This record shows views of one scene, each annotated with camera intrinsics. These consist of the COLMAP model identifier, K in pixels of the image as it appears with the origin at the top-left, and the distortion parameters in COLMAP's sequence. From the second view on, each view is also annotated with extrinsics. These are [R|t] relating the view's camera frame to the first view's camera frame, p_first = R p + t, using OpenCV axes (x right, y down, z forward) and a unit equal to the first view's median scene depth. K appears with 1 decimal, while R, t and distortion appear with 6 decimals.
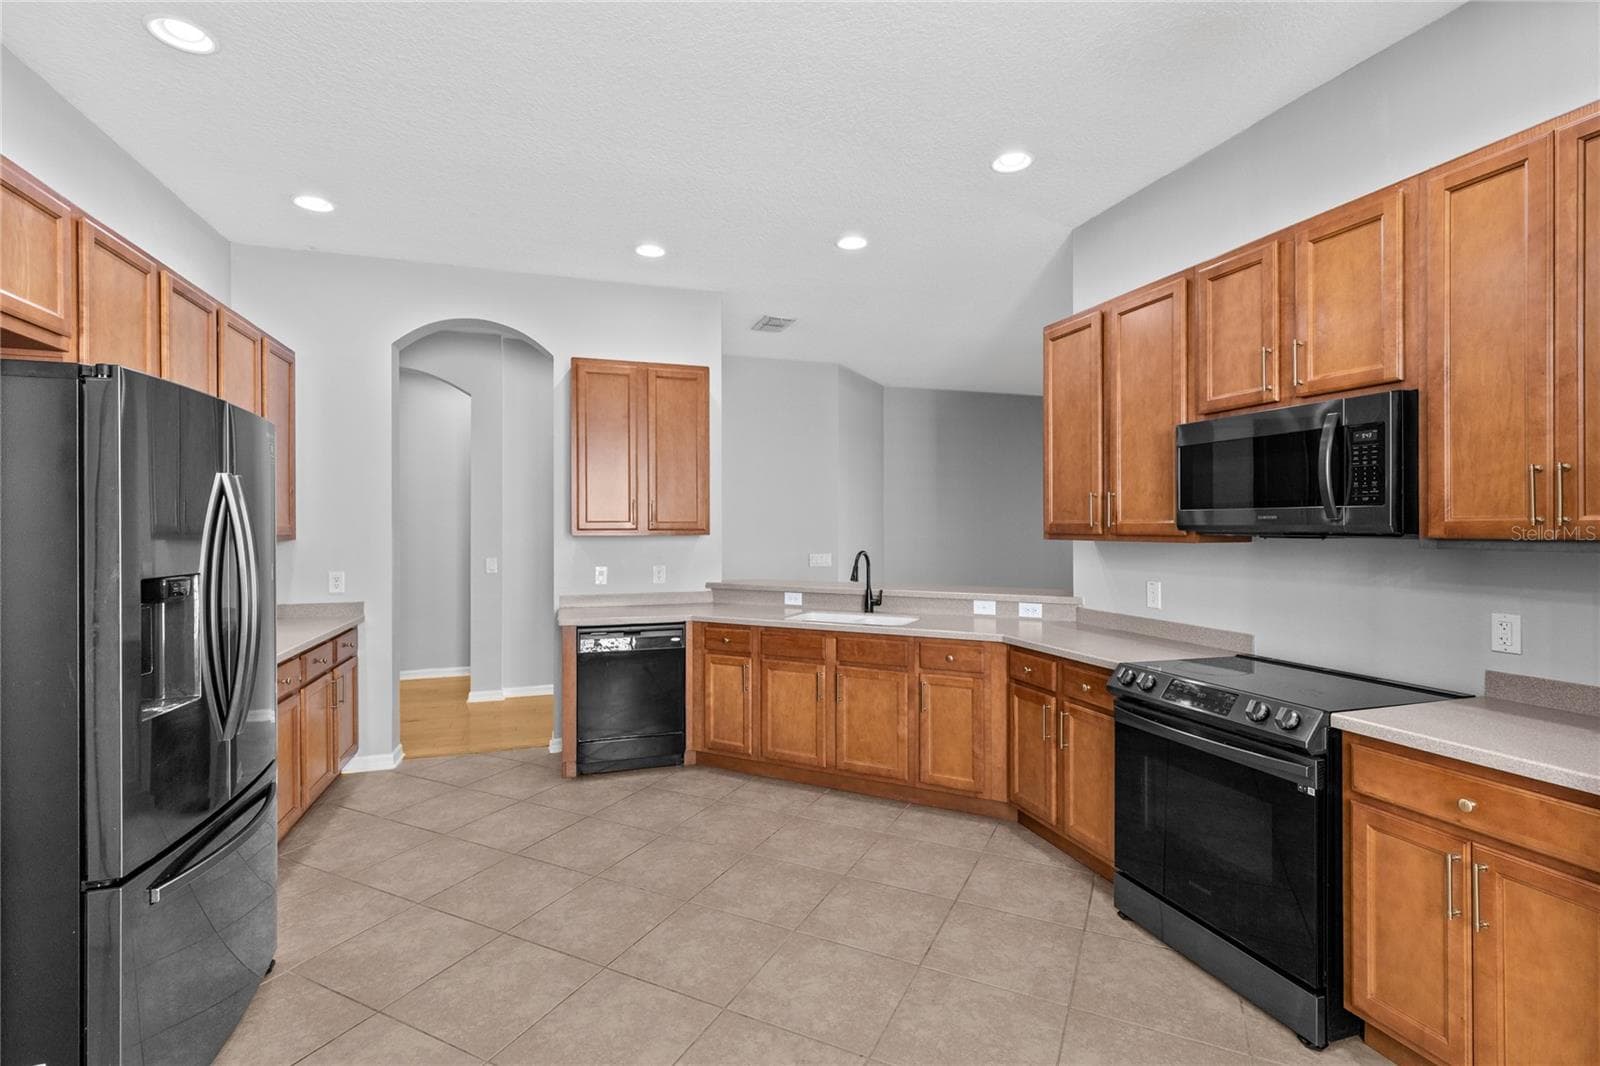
lens RADIAL K [[726.0, 0, 799.3], [0, 726.0, 522.6], [0, 0, 1]] dist [0.002639, -0.000282]
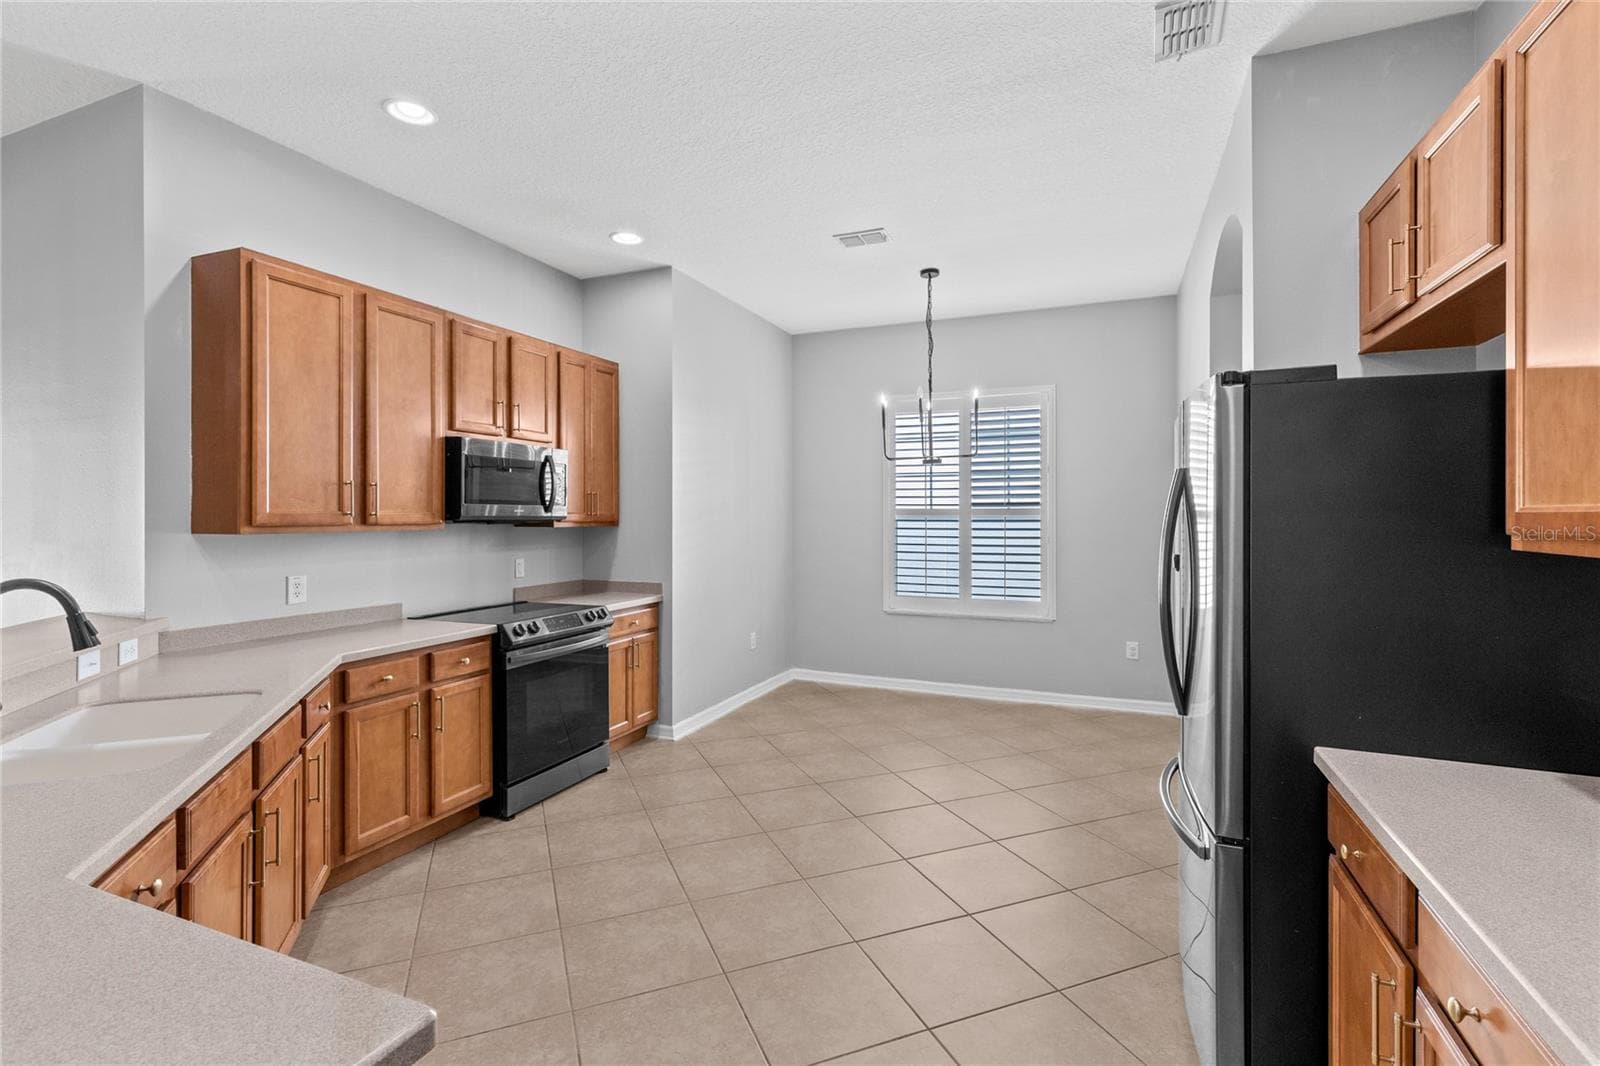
lens RADIAL K [[726.0, 0, 799.3], [0, 726.0, 522.6], [0, 0, 1]] dist [0.002639, -0.000282]
pose [[-0.751259, -0.002403, 0.660003, -0.534714], [-0.000670, 0.999996, 0.002879, 0.007295], [-0.660007, 0.001721, -0.751258, 1.100947]]
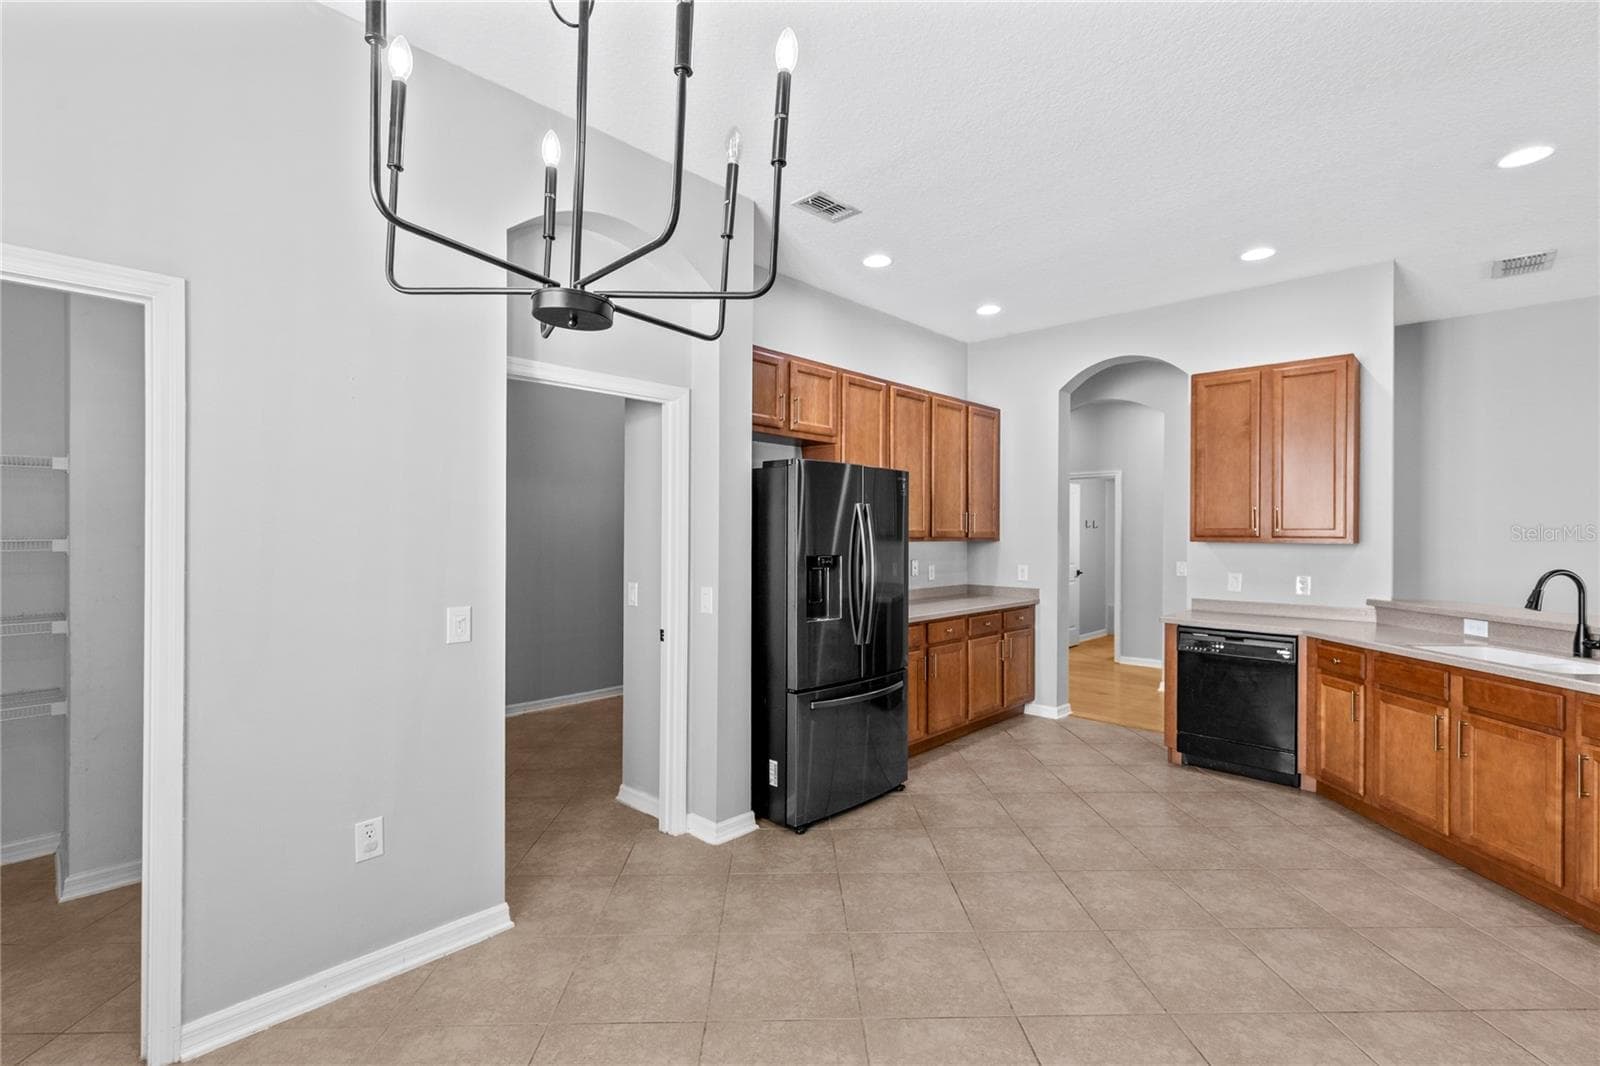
lens RADIAL K [[726.0, 0, 799.3], [0, 726.0, 522.6], [0, 0, 1]] dist [0.002639, -0.000282]
pose [[0.468453, -0.004948, -0.883475, 0.406426], [-0.000972, 0.999981, -0.006116, -0.003358], [0.883488, 0.003723, 0.468439, -0.011330]]
